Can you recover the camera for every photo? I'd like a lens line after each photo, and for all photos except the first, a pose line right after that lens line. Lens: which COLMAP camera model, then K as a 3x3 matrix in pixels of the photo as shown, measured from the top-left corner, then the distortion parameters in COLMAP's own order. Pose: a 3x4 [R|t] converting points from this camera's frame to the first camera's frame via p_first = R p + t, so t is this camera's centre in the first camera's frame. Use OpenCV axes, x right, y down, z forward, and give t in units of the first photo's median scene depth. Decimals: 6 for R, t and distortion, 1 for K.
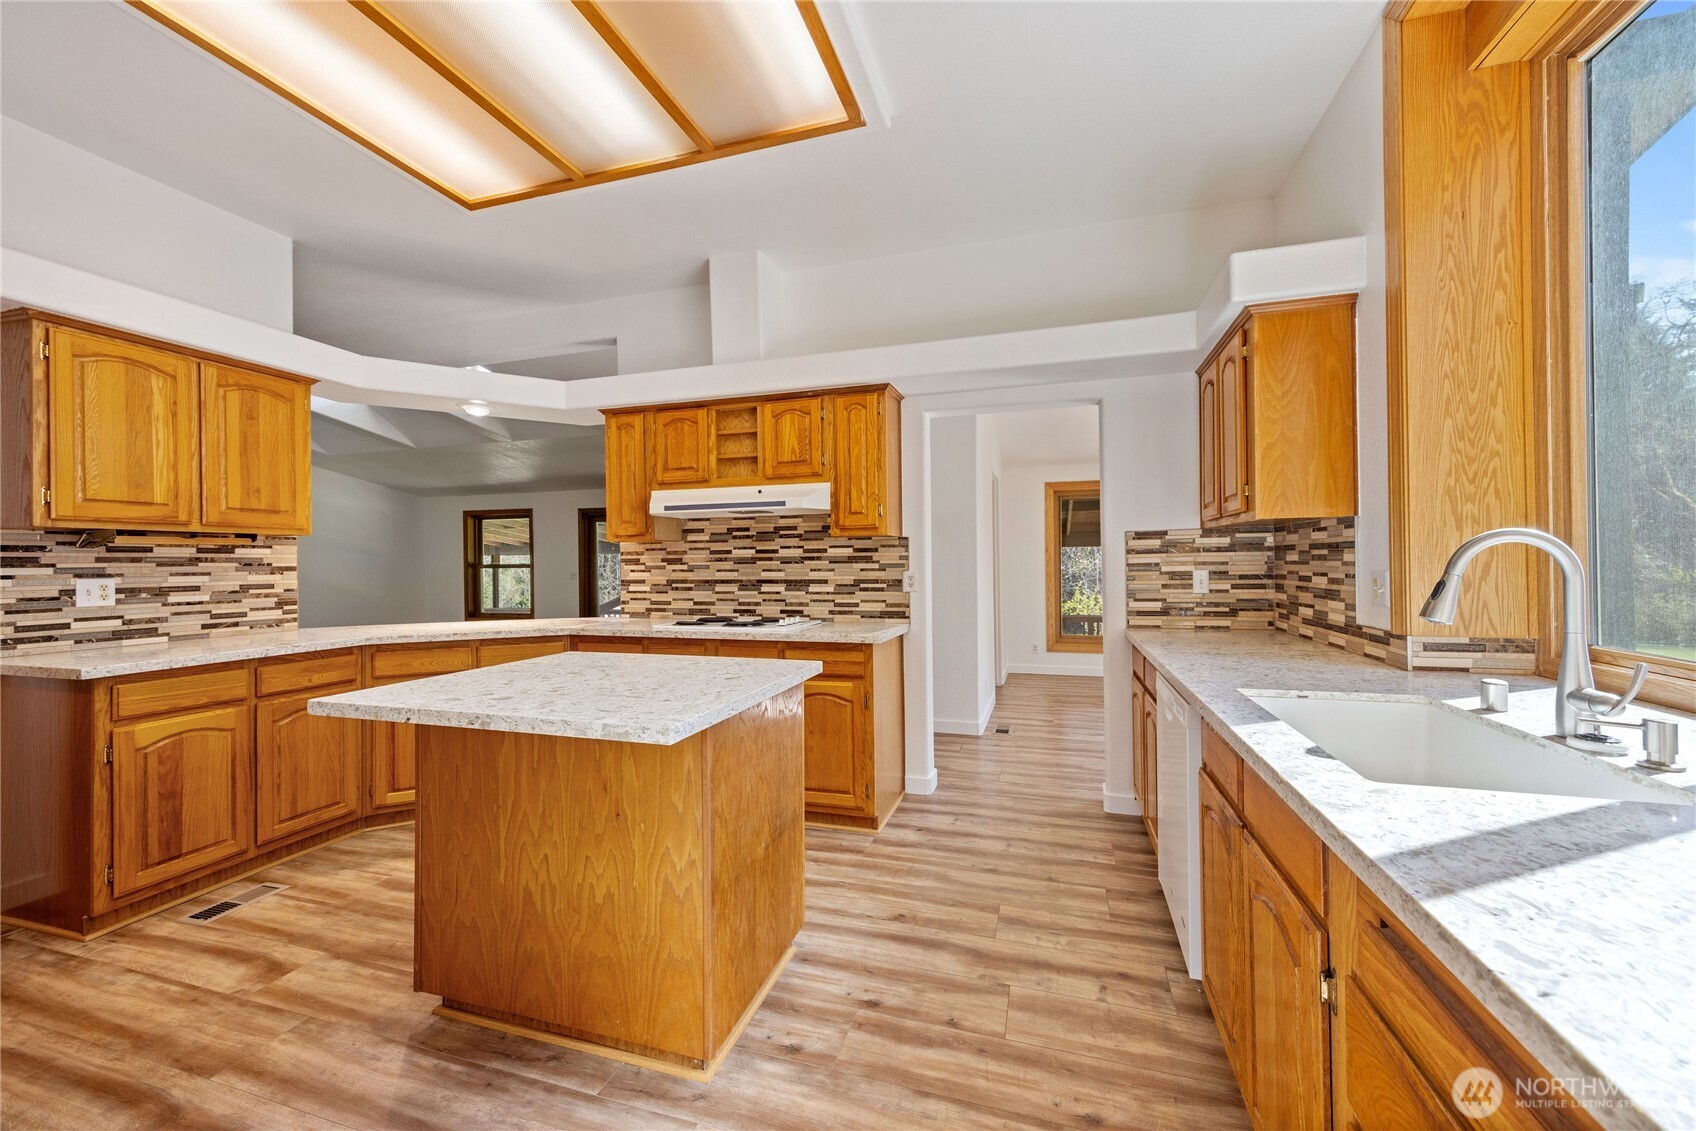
lens RADIAL K [[653.1, 0, 848.3], [0, 653.1, 563.9], [0, 0, 1]] dist [0.006760, -0.000523]
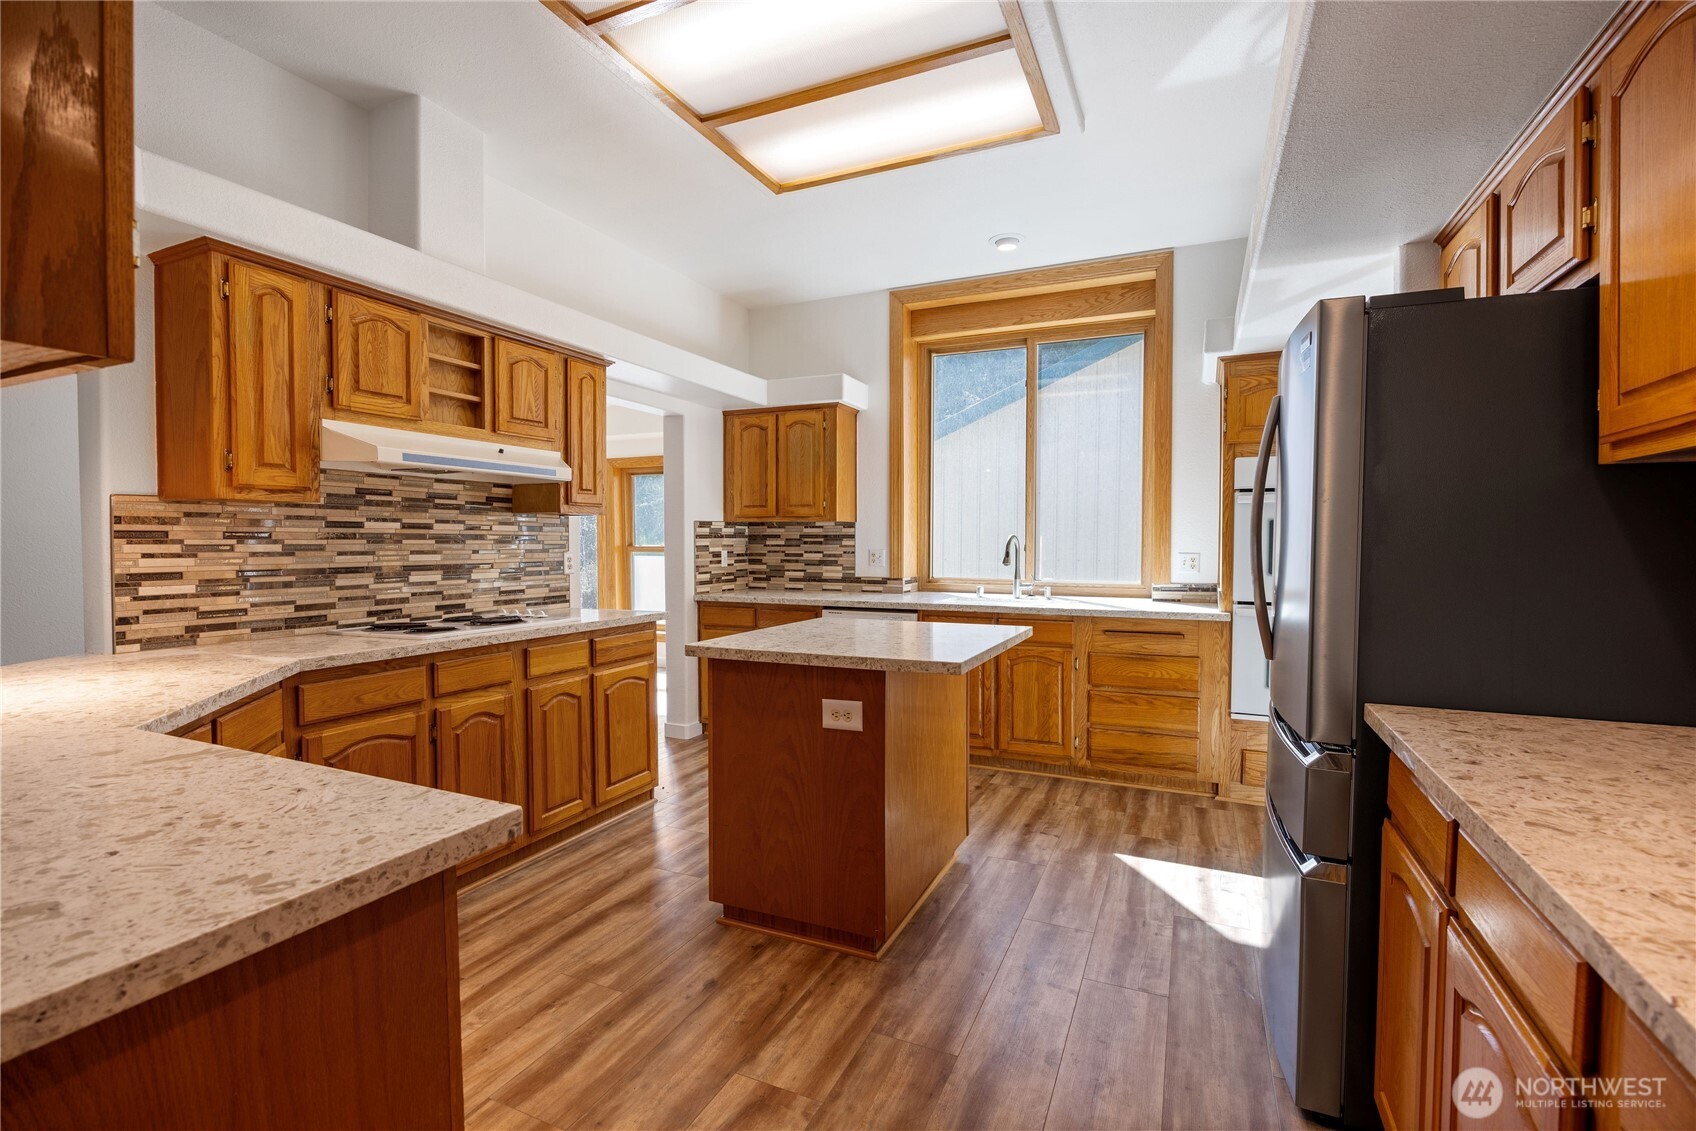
lens RADIAL K [[758.6, 0, 835.1], [0, 758.6, 565.4], [0, 0, 1]] dist [-0.018306, 0.002628]
pose [[0.138566, -0.019974, 0.990152, -1.121071], [-0.001386, 0.999792, 0.020363, 0.008183], [-0.990352, -0.004194, 0.138509, 0.546472]]
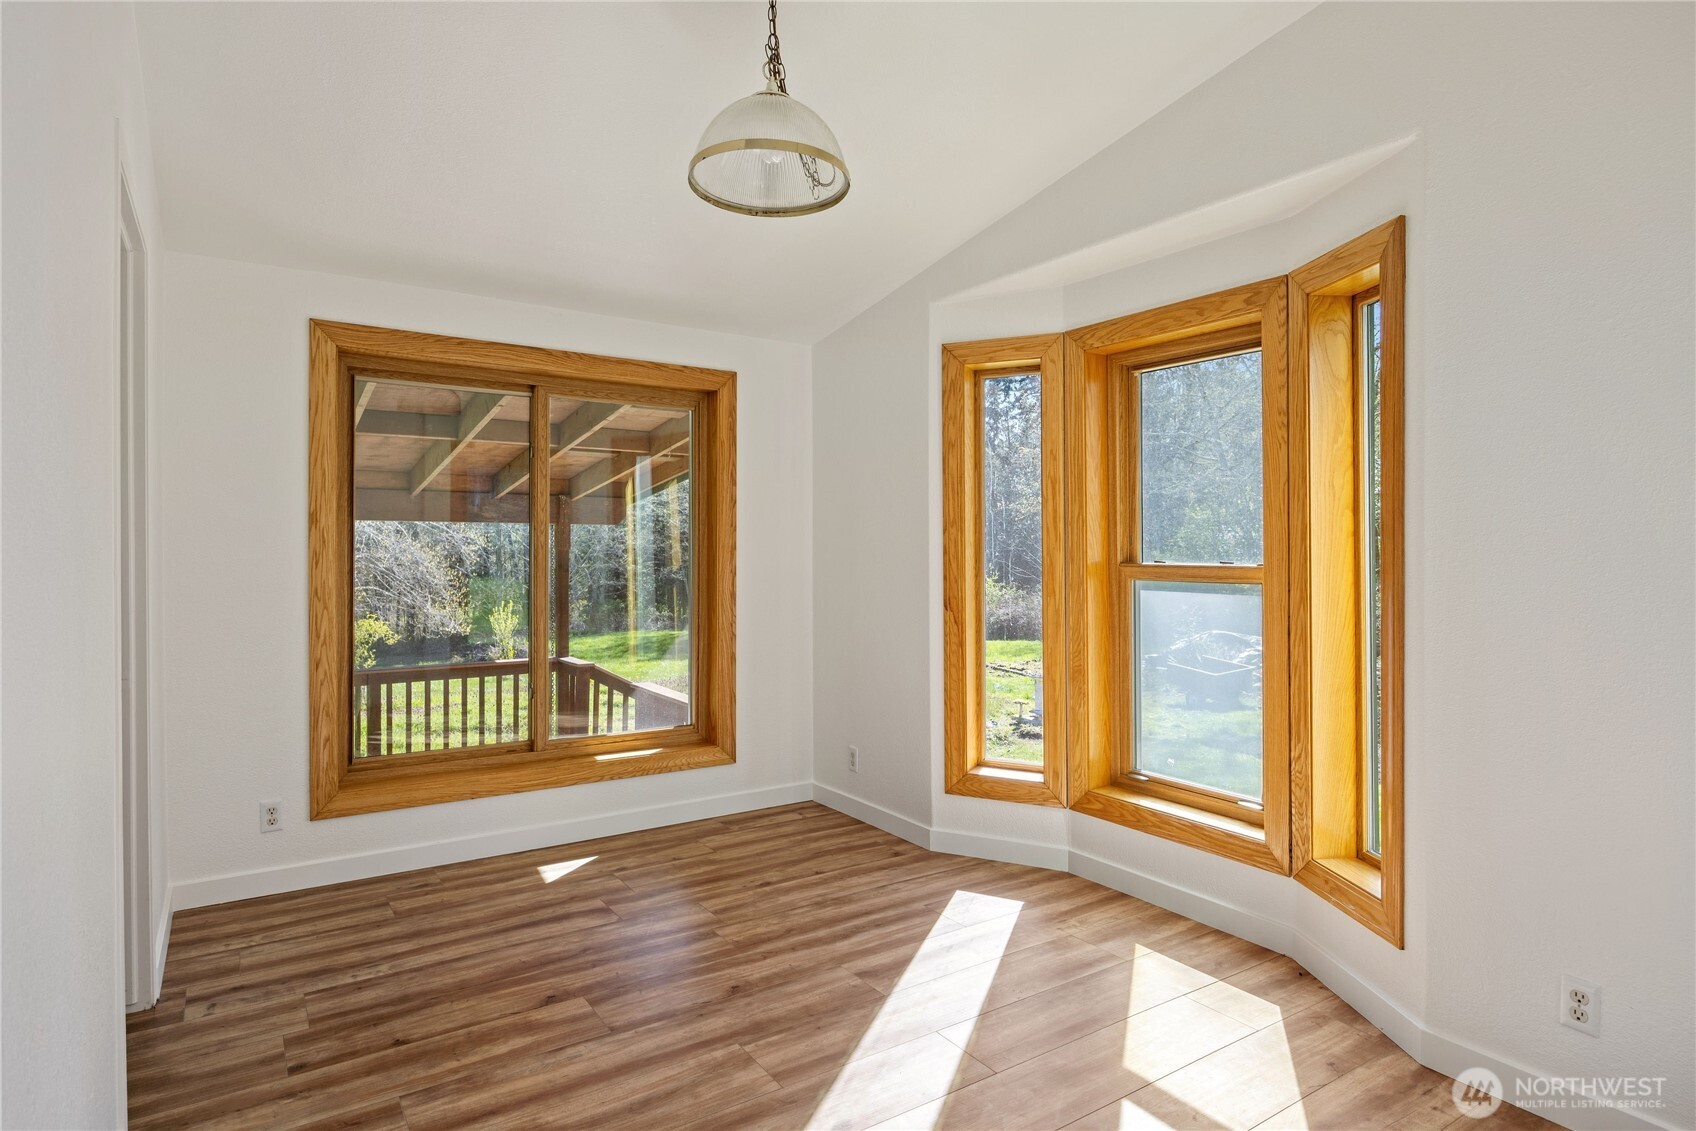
lens RADIAL K [[954.3, 0, 850.6], [0, 954.3, 557.2], [0, 0, 1]] dist [0.000989, 0.000262]
pose [[0.633474, 0.006018, 0.773741, 0.233361], [-0.007205, 0.999972, -0.001878, -0.008486], [-0.773731, -0.004385, 0.633500, 1.125187]]
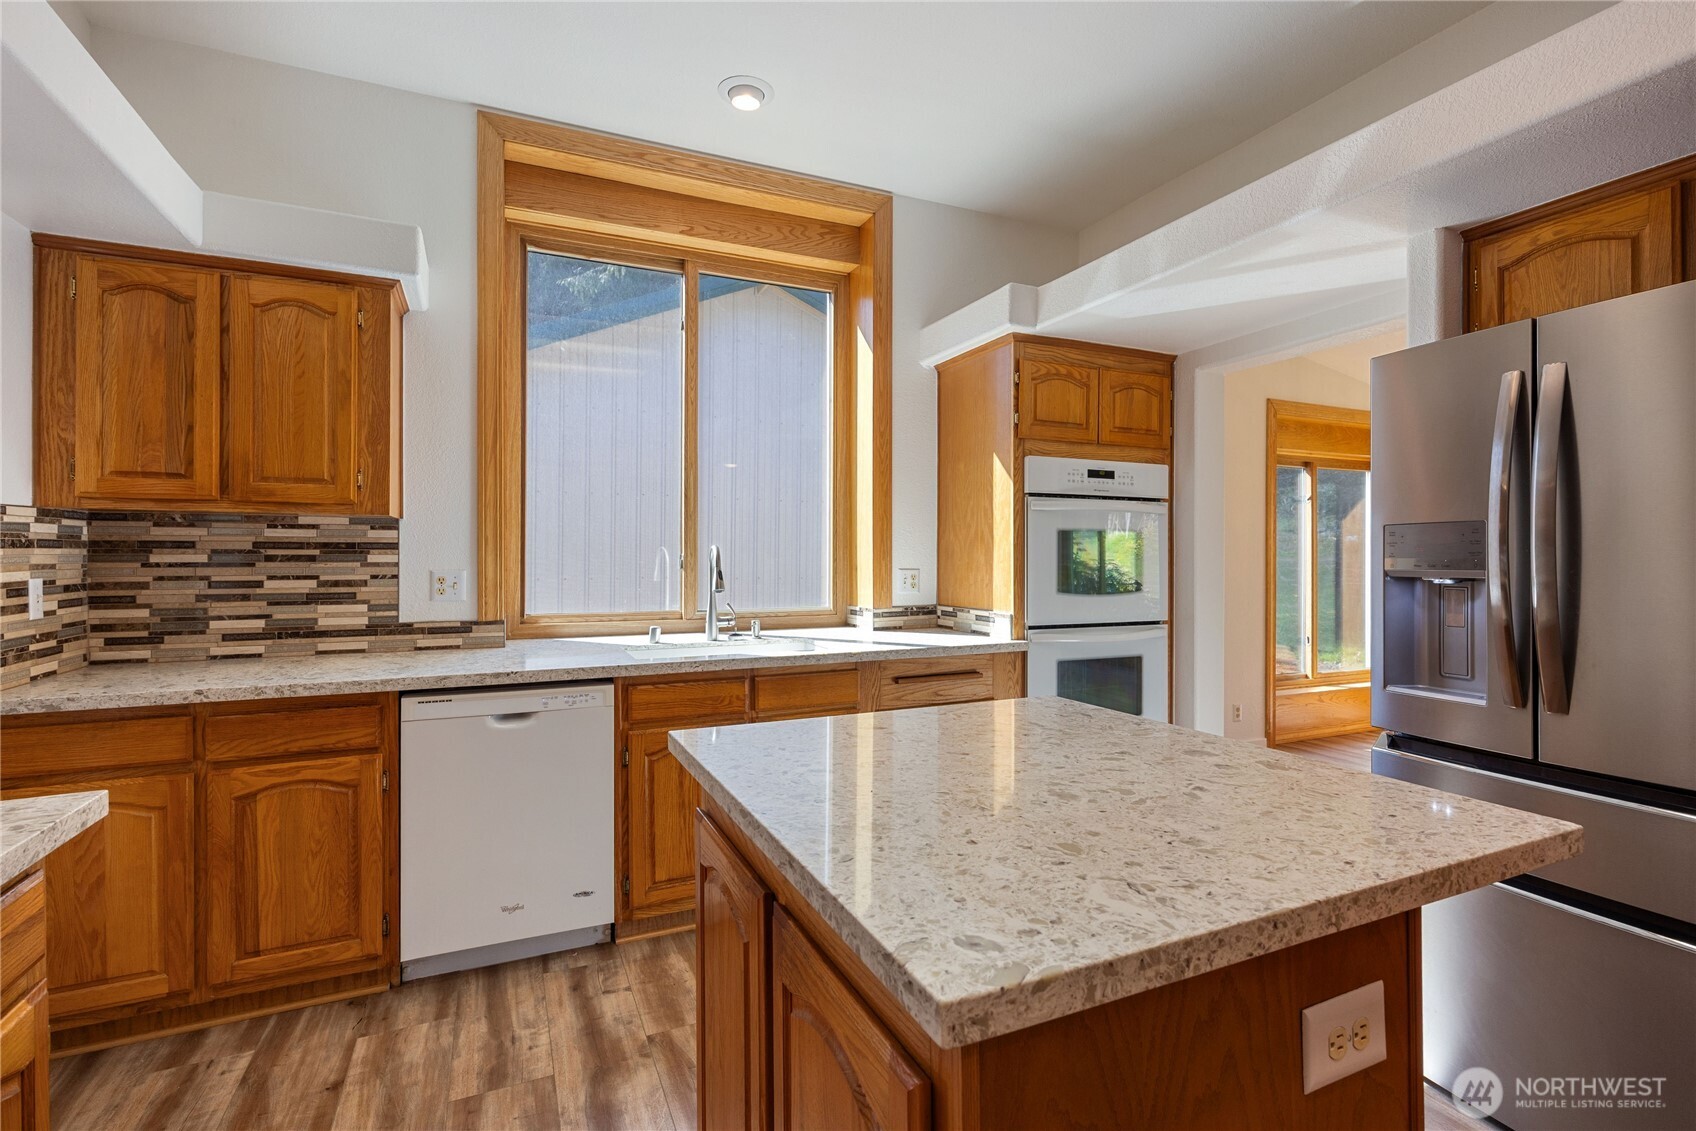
lens RADIAL K [[792.1, 0, 849.3], [0, 792.1, 554.7], [0, 0, 1]] dist [-0.004467, -0.001074]
pose [[-0.669660, 0.010167, 0.742598, -0.473678], [0.008180, 0.999947, -0.006315, -0.001514], [-0.742623, 0.001846, -0.669708, 0.966715]]
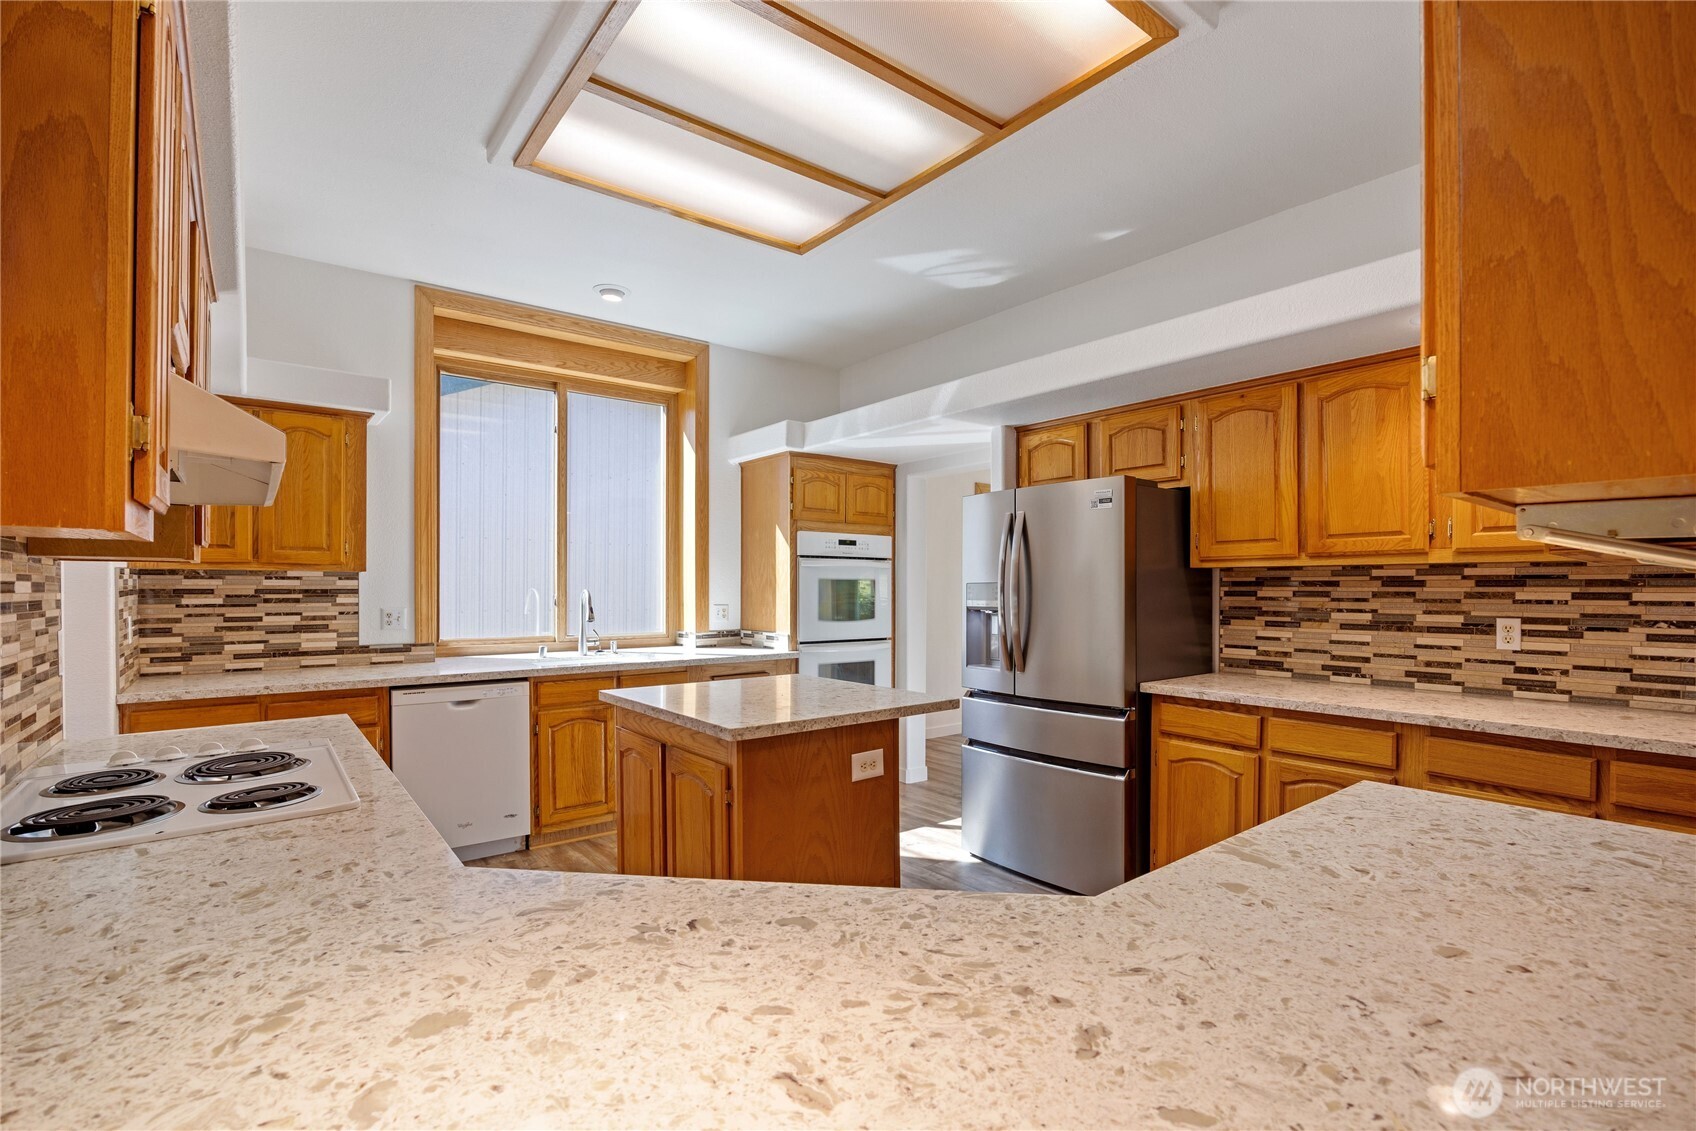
lens RADIAL K [[792.1, 0, 845.6], [0, 792.1, 589.2], [0, 0, 1]] dist [-0.004467, -0.001074]
pose [[-0.822229, 0.006710, 0.569117, -0.849215], [0.008763, 0.999961, 0.000871, -0.019657], [-0.569089, 0.005703, -0.822256, 1.360615]]
